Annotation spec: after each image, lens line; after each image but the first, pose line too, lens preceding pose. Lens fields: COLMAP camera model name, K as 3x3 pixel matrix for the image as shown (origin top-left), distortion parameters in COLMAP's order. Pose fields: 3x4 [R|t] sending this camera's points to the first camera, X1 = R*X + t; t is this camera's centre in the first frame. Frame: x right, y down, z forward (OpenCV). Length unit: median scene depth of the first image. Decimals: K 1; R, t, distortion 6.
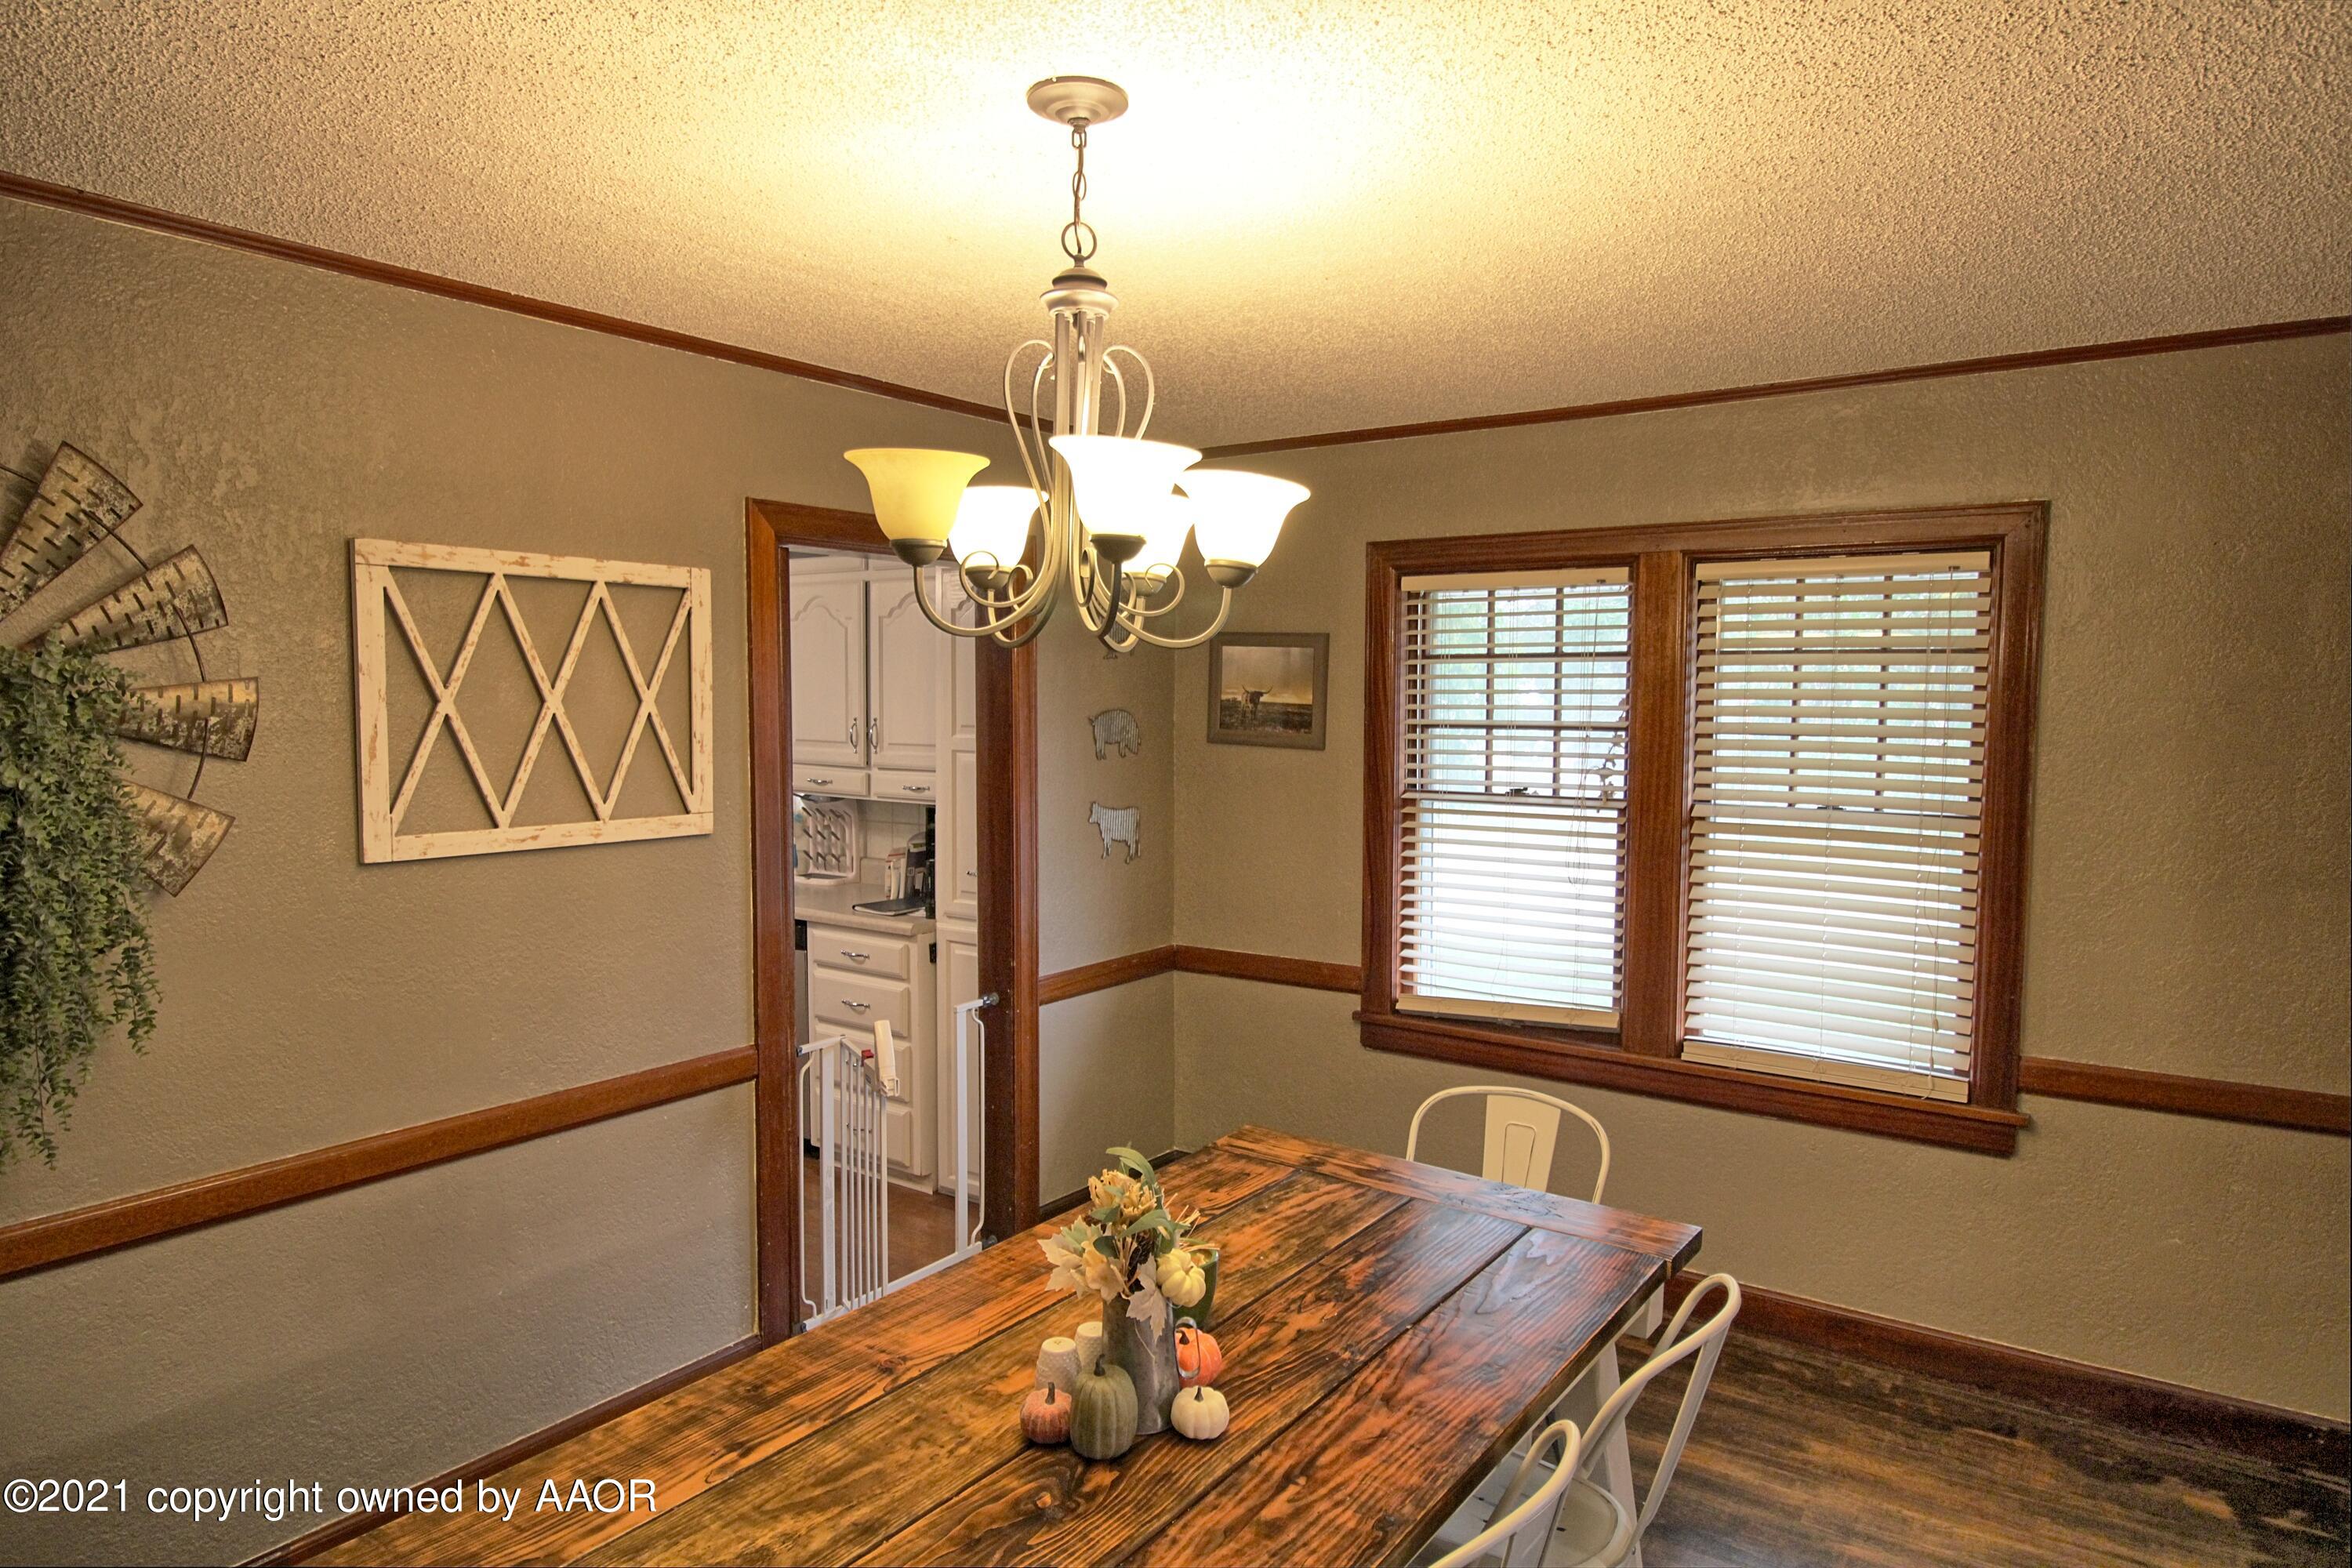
lens RADIAL K [[1434.6, 0, 1176.0], [0, 1434.6, 784.0], [0, 0, 1]] dist [0.014961, -0.000651]
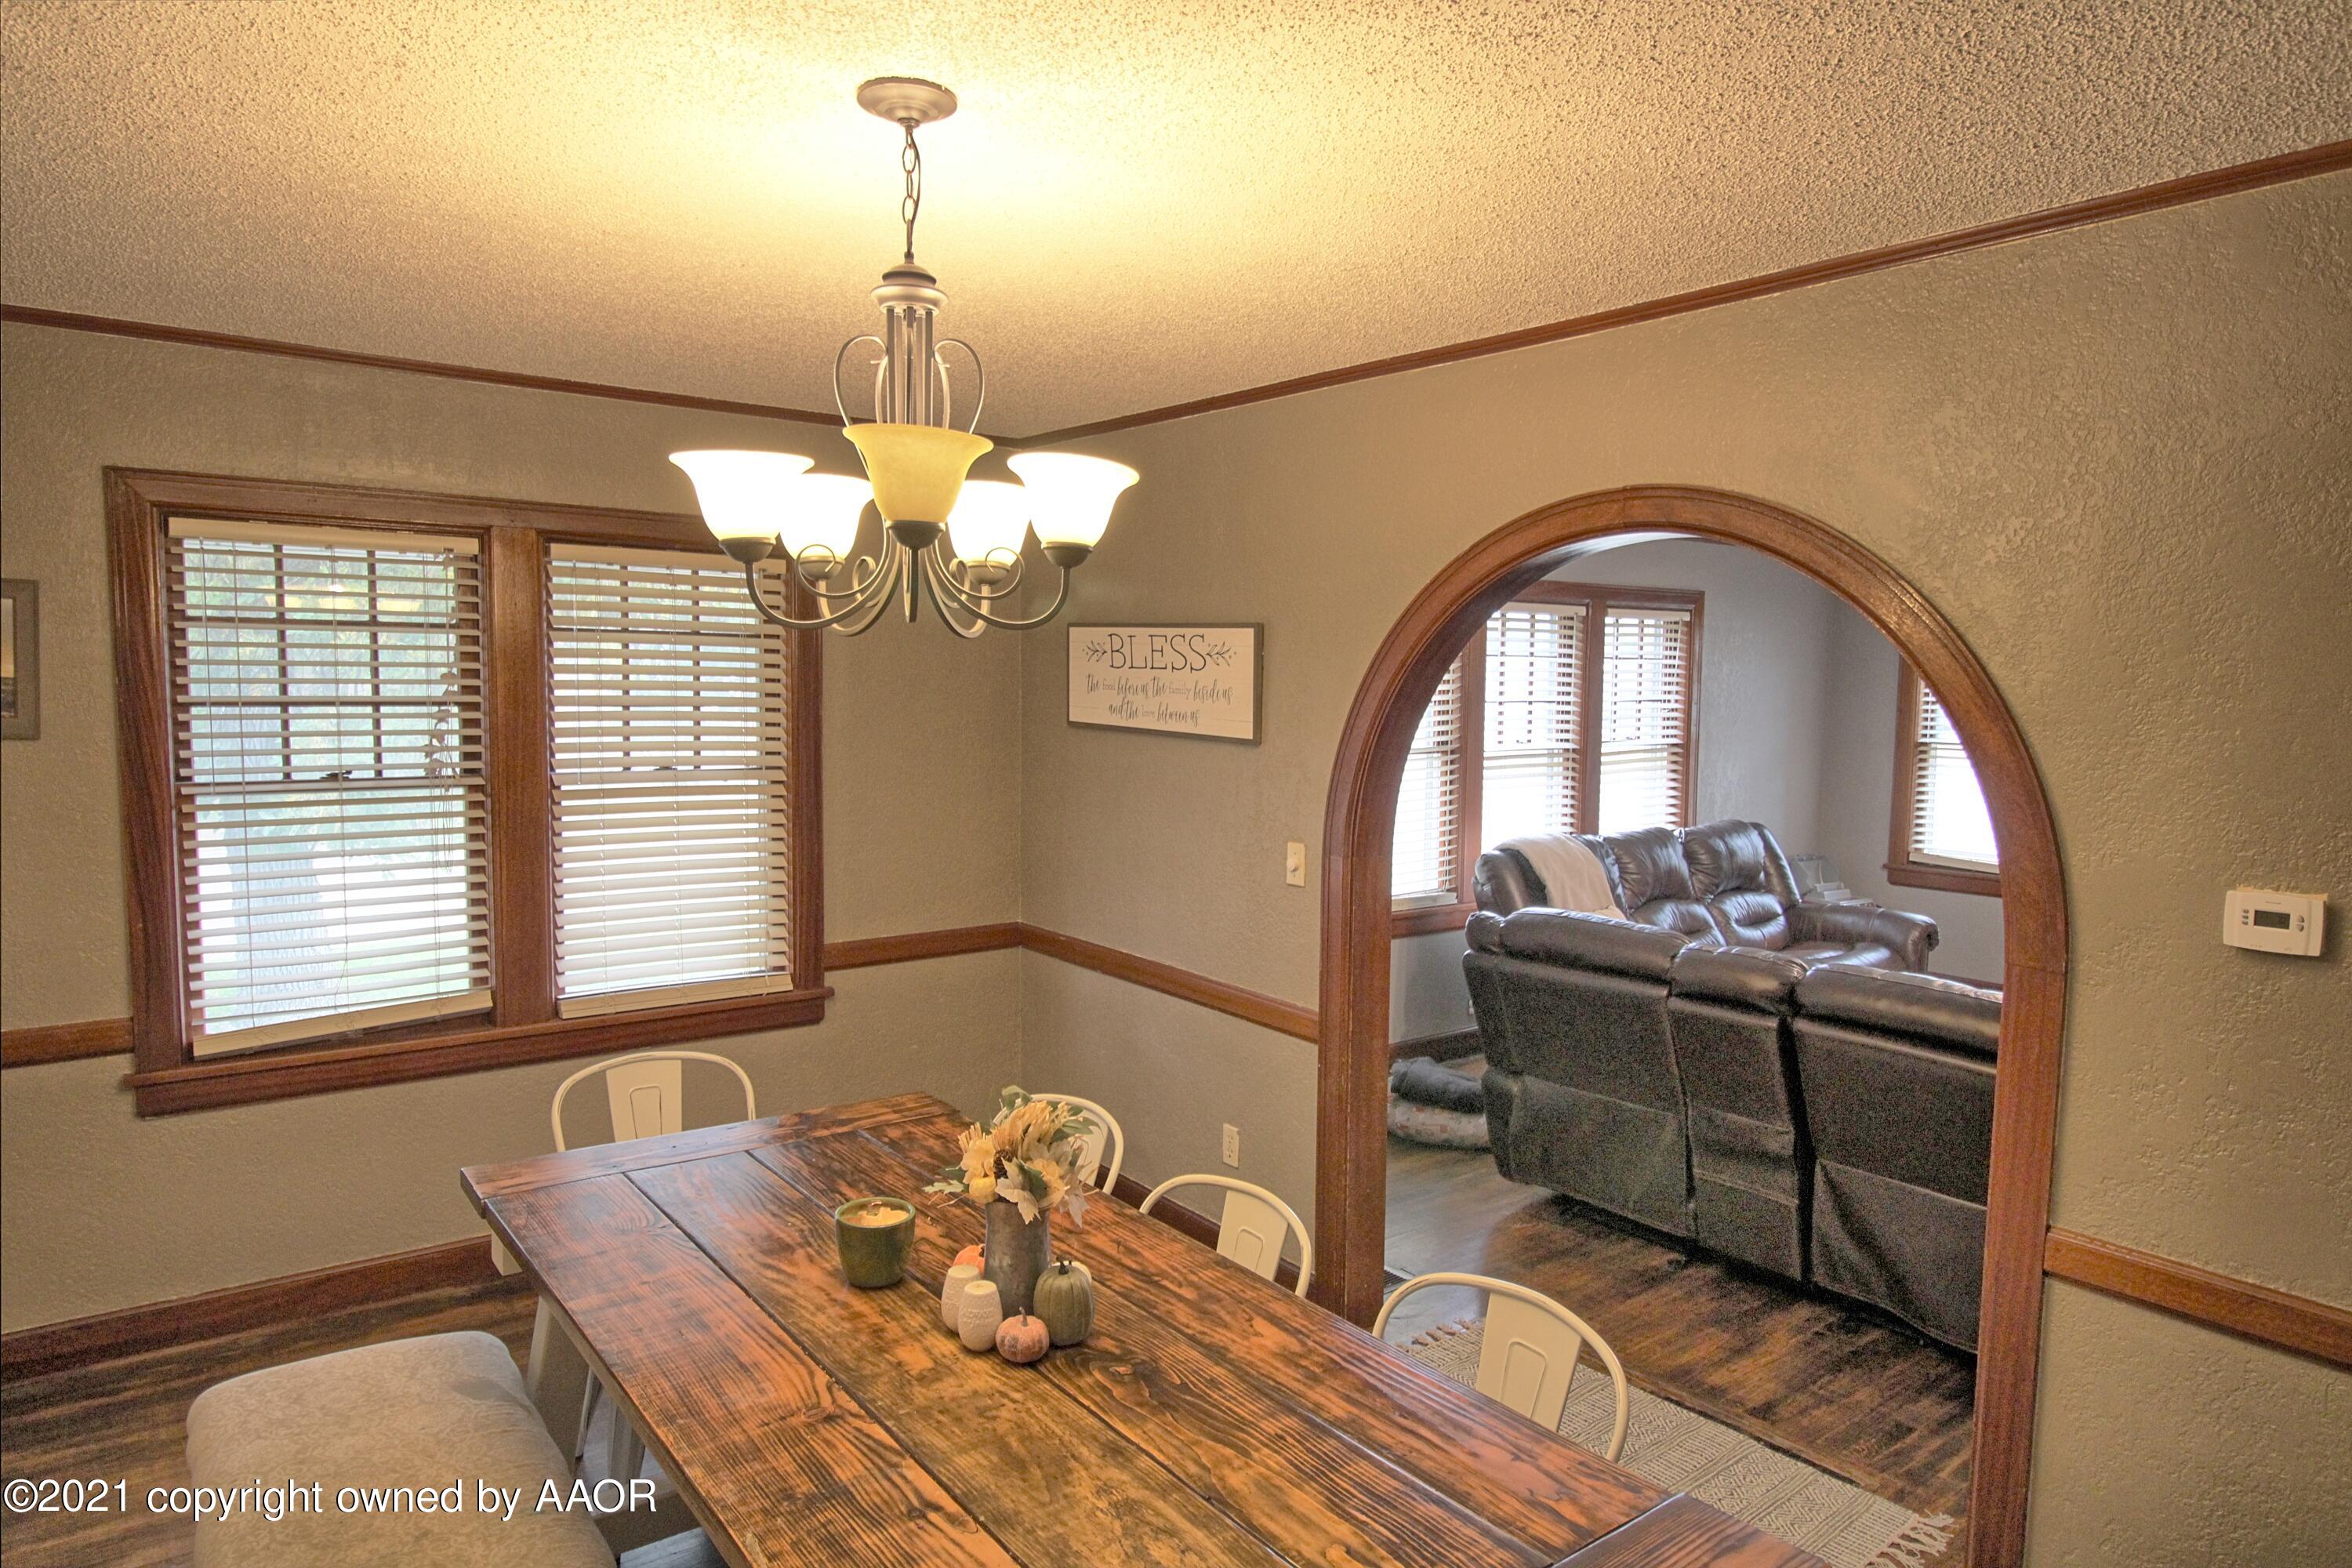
lens RADIAL K [[1434.6, 0, 1176.0], [0, 1434.6, 784.0], [0, 0, 1]] dist [0.014961, -0.000651]
pose [[0.289166, -0.072264, 0.954548, -0.506075], [0.050620, 0.996906, 0.060136, -0.018812], [-0.955940, 0.030930, 0.291929, 0.264976]]
